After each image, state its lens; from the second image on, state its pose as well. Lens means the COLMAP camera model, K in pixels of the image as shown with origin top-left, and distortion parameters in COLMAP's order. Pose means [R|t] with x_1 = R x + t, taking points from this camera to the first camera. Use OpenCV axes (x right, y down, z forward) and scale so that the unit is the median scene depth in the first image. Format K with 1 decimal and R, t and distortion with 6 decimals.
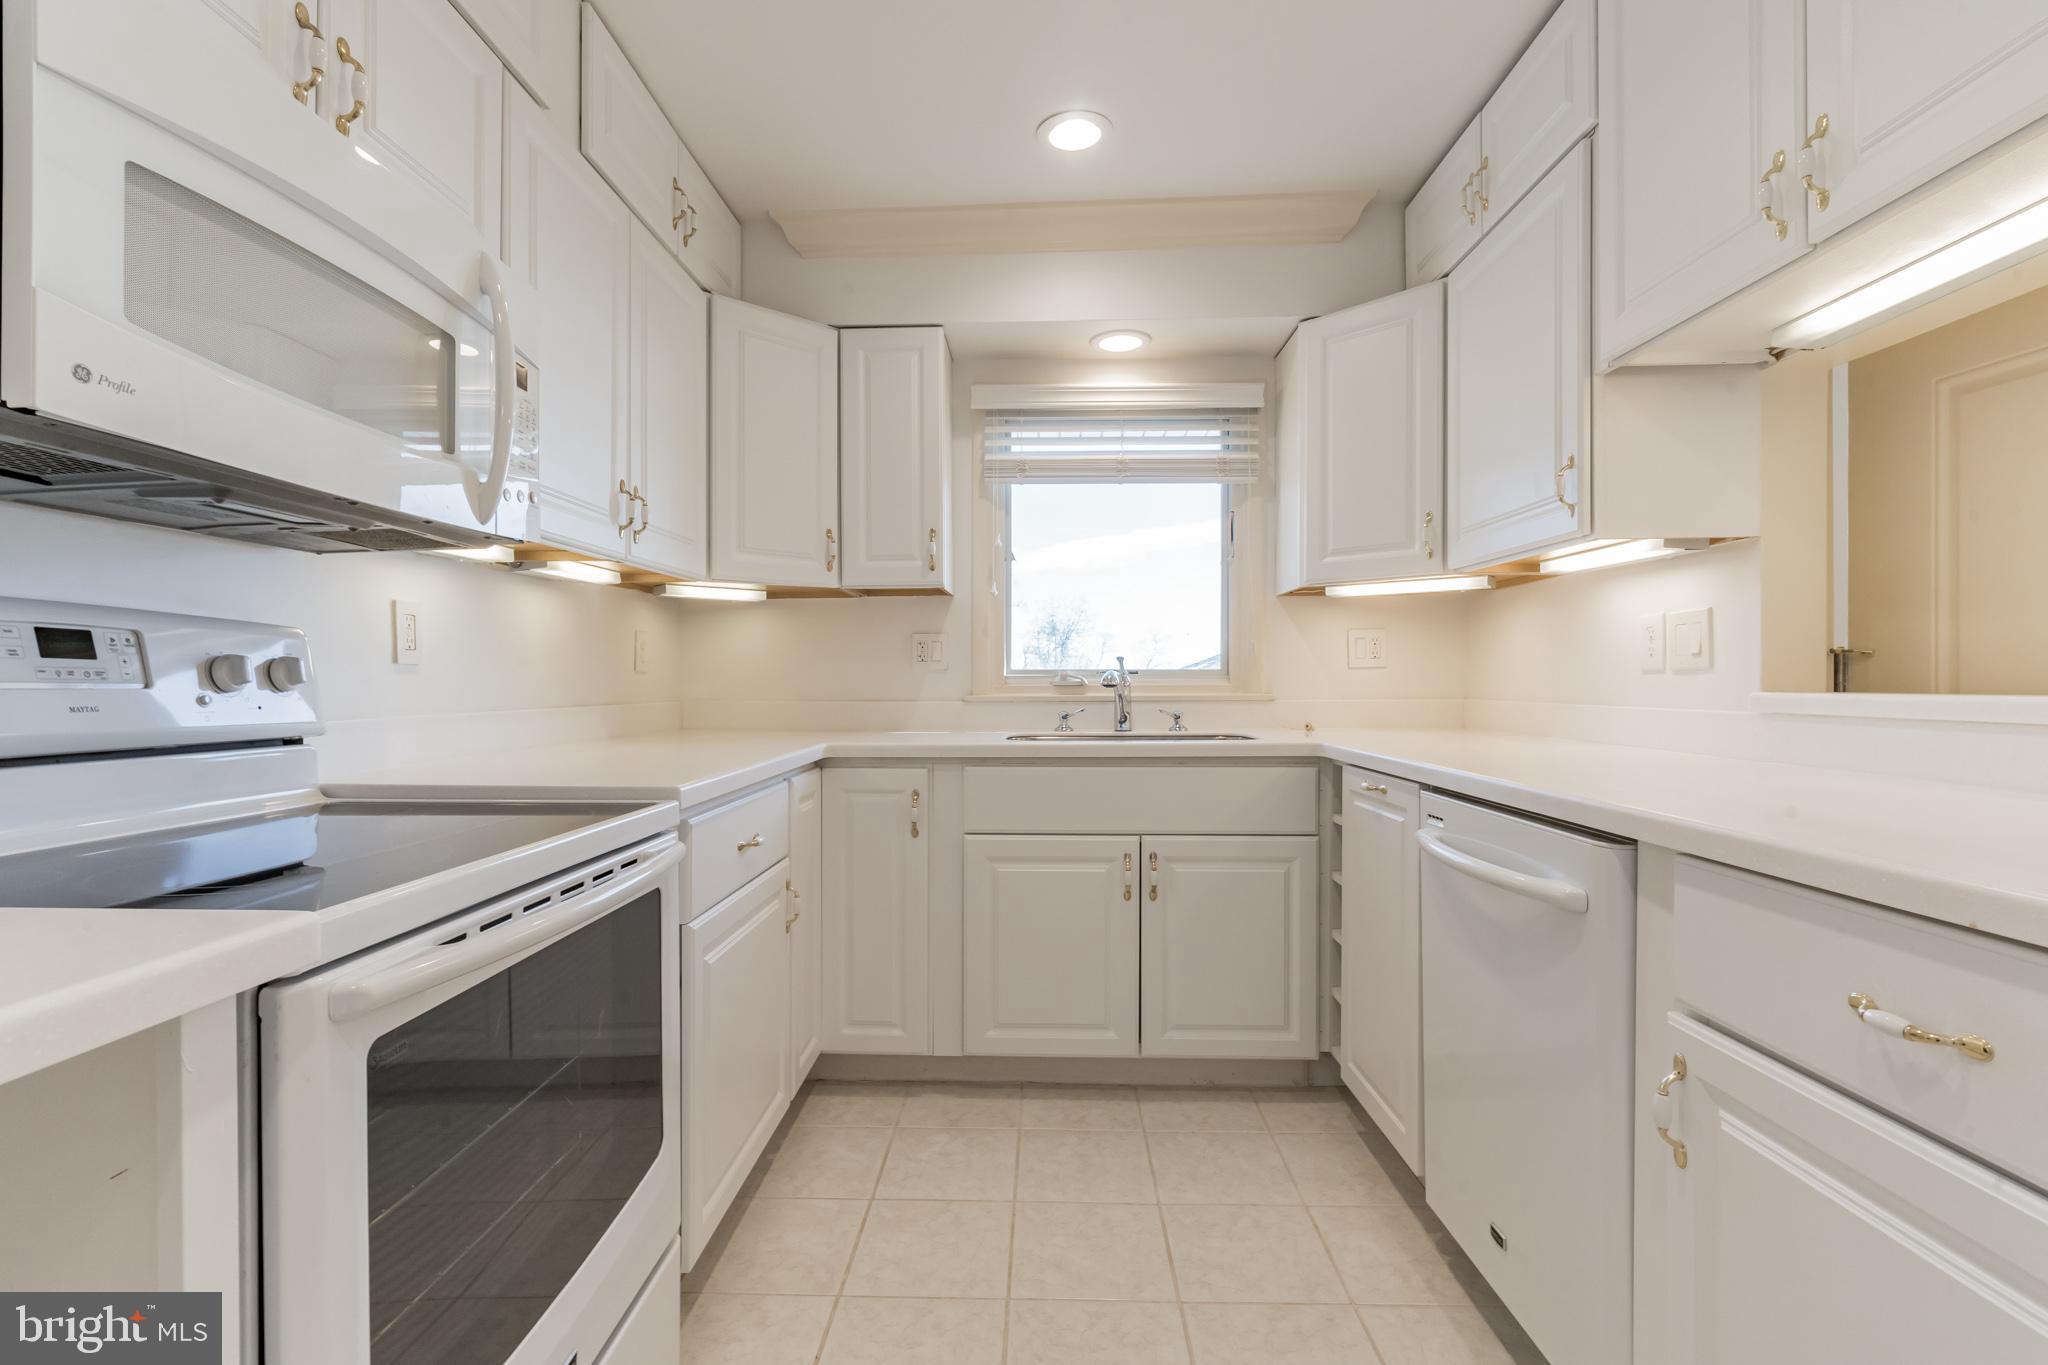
lens RADIAL K [[925.8, 0, 1023.0], [0, 925.8, 683.3], [0, 0, 1]] dist [-0.001778, -0.000729]
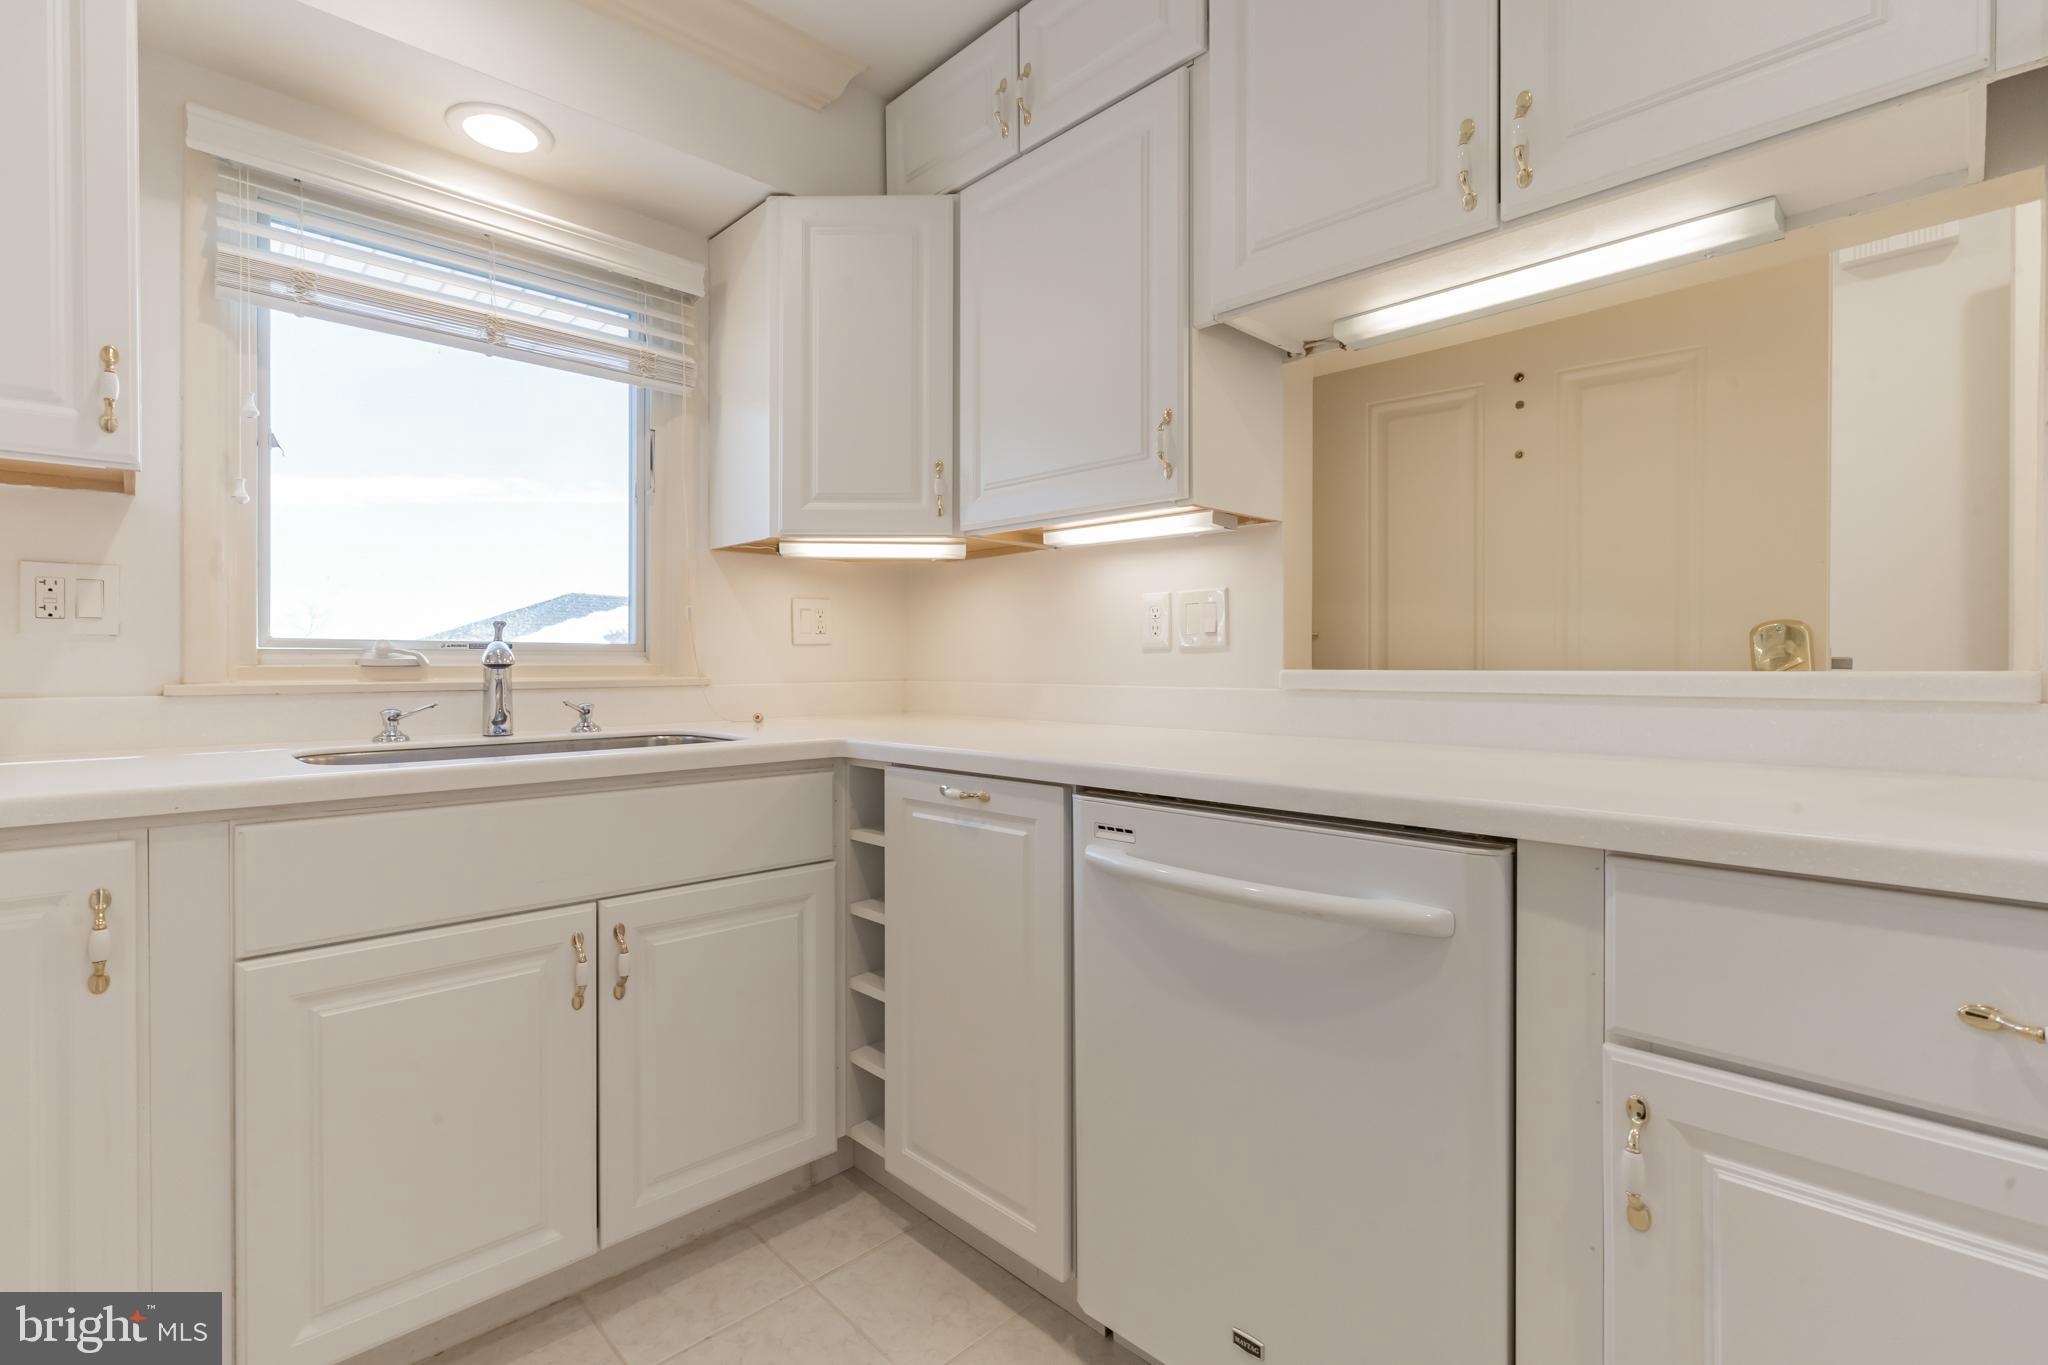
lens RADIAL K [[925.8, 0, 1009.9], [0, 925.8, 669.2], [0, 0, 1]] dist [-0.001778, -0.000729]
pose [[0.702165, -0.002864, 0.712009, -0.125398], [0.001303, 0.999995, 0.002738, 0.004174], [-0.712014, -0.000995, 0.702165, 0.355696]]
